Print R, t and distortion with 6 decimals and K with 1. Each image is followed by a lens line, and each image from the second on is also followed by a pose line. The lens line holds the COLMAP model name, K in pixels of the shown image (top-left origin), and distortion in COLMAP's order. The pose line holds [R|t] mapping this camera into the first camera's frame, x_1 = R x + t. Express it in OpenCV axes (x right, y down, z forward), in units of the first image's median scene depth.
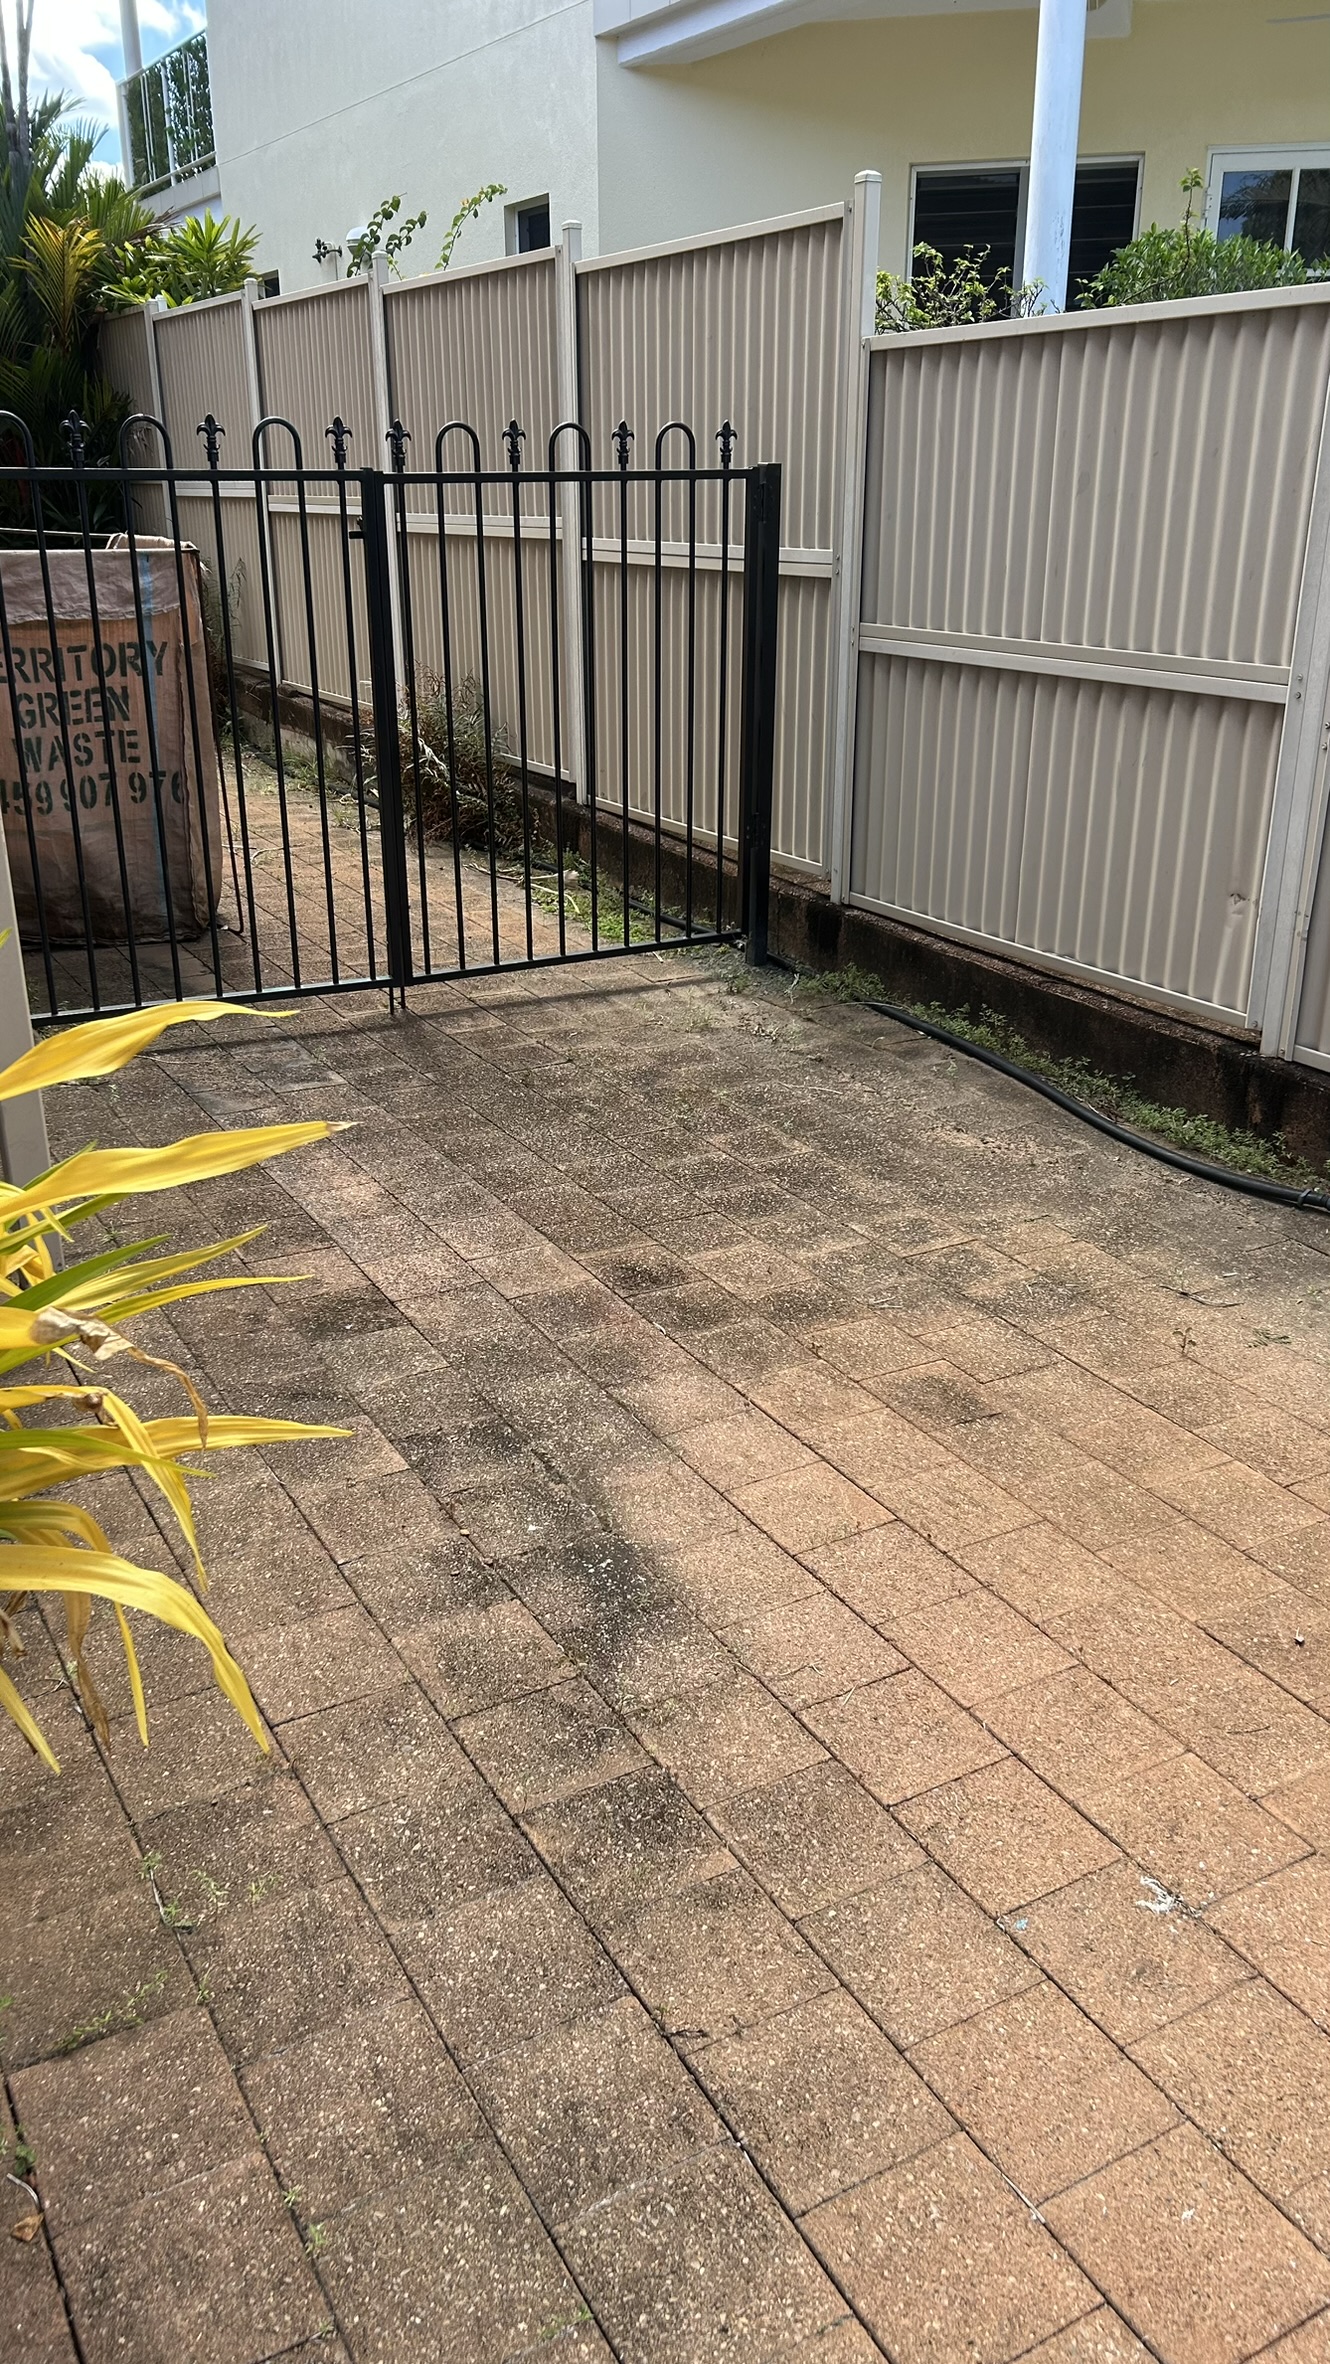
lens RADIAL K [[1782.0, 0, 664.0], [0, 1782.0, 1182.9], [0, 0, 1]] dist [-0.002673, 0.001248]
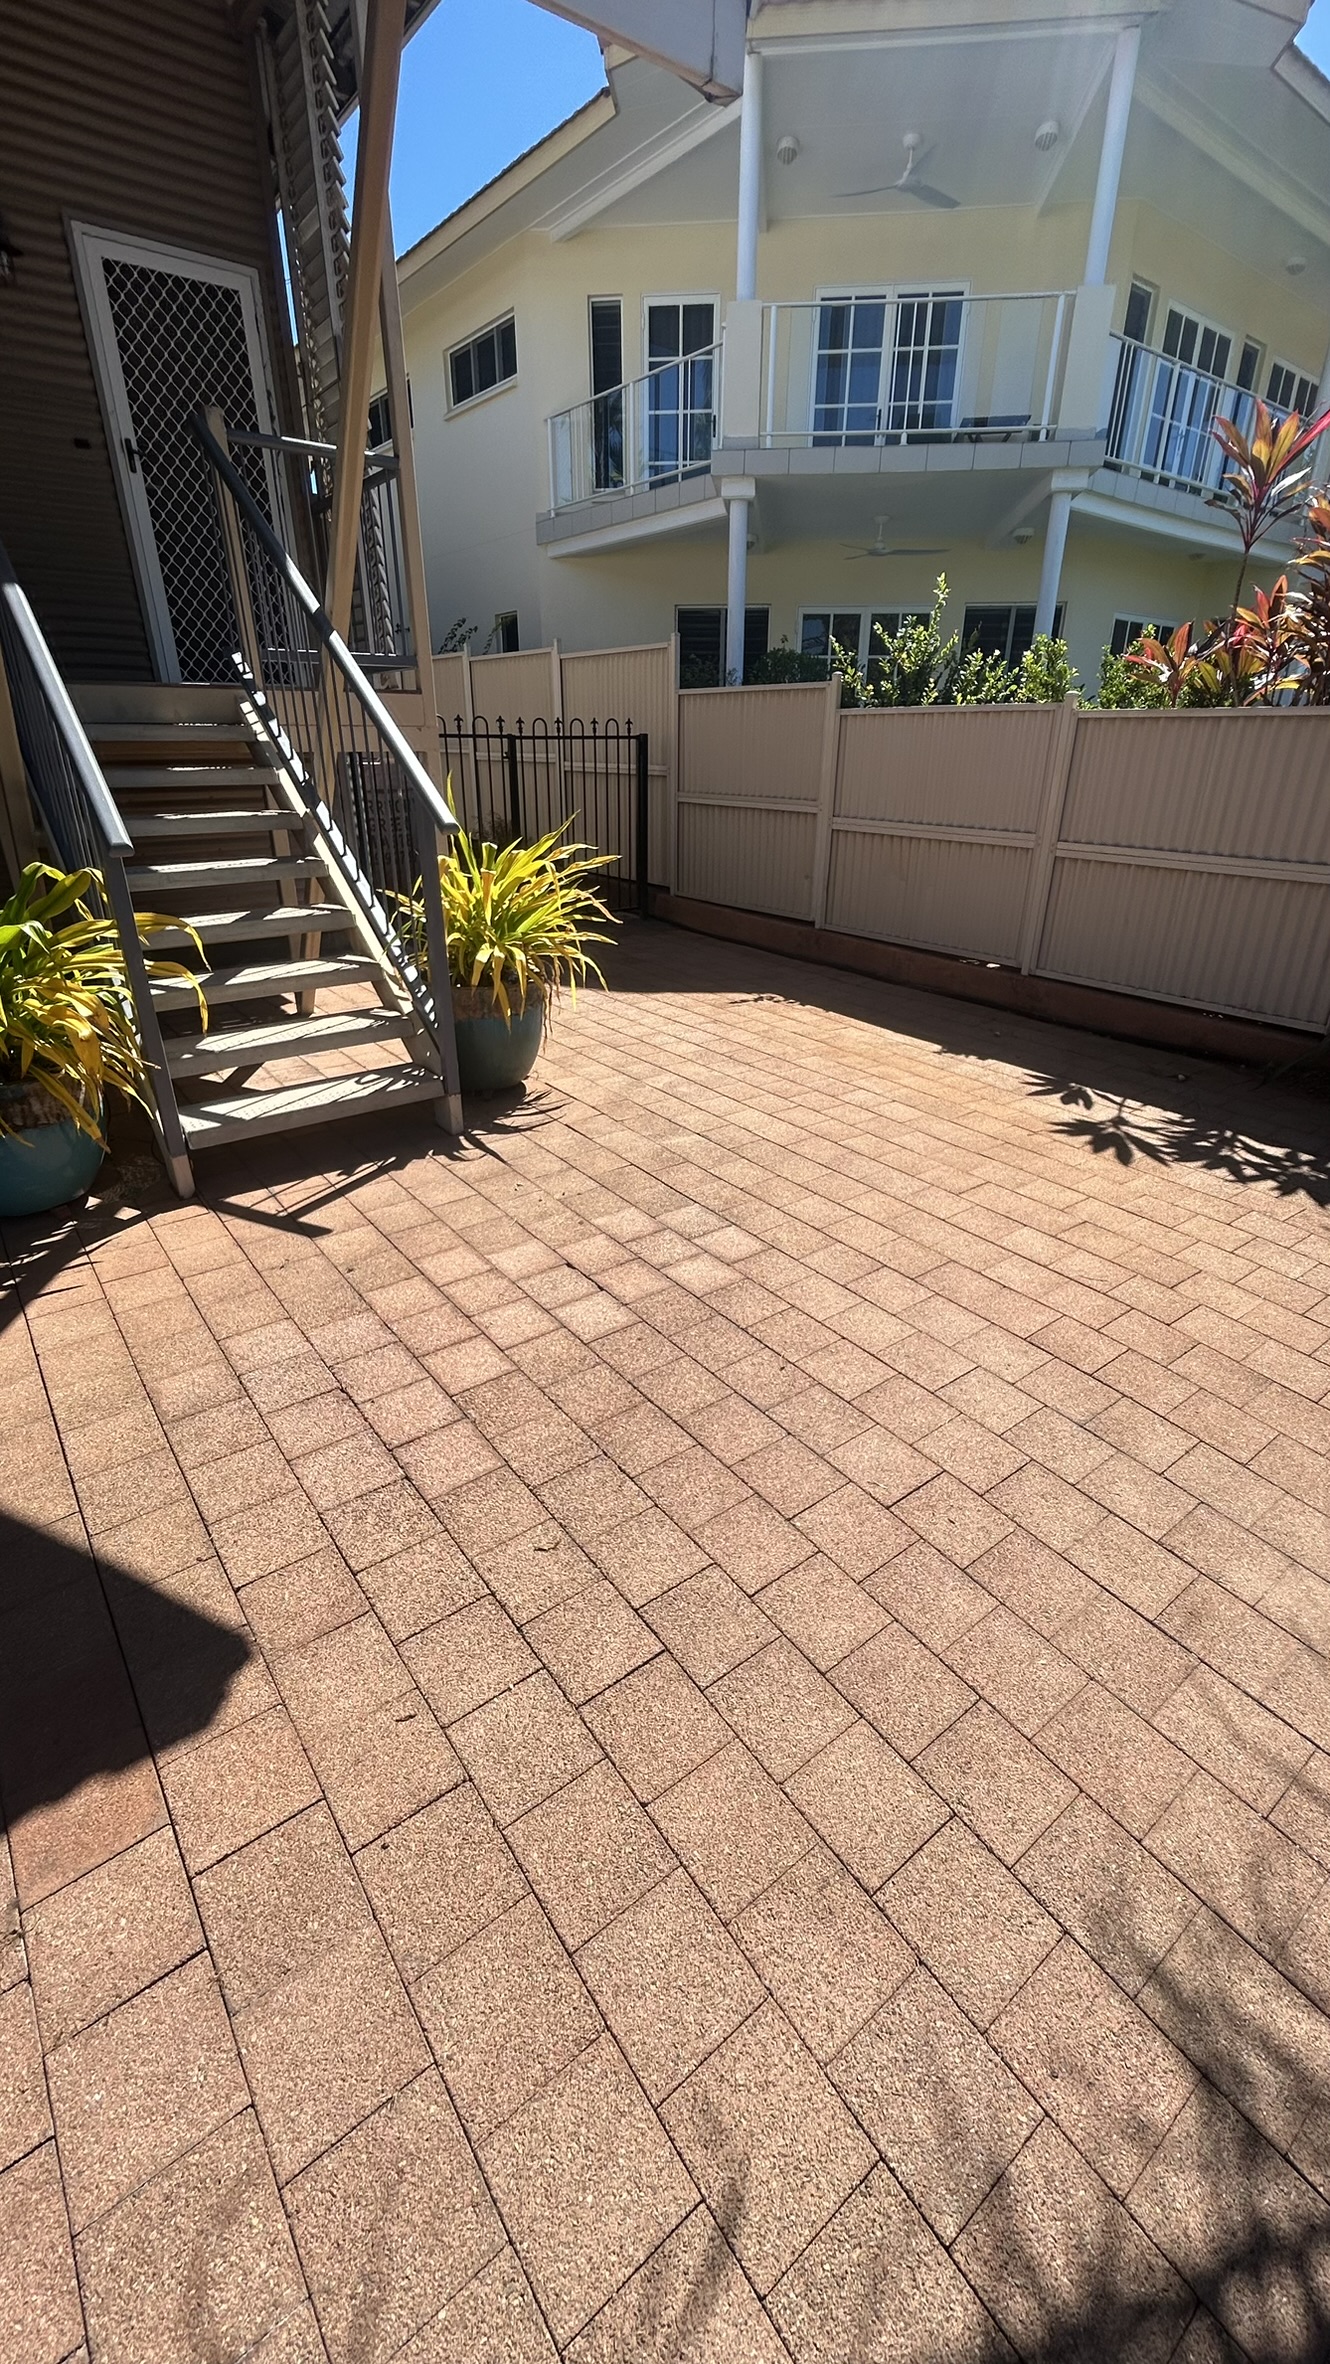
lens RADIAL K [[954.8, 0, 666.0], [0, 954.8, 1179.6], [0, 0, 1]] dist [0.000551, 0.000007]
pose [[0.990241, -0.048469, 0.130662, -0.139929], [0.040990, 0.997396, 0.059335, 0.217229], [-0.133198, -0.053400, 0.989650, -0.551043]]
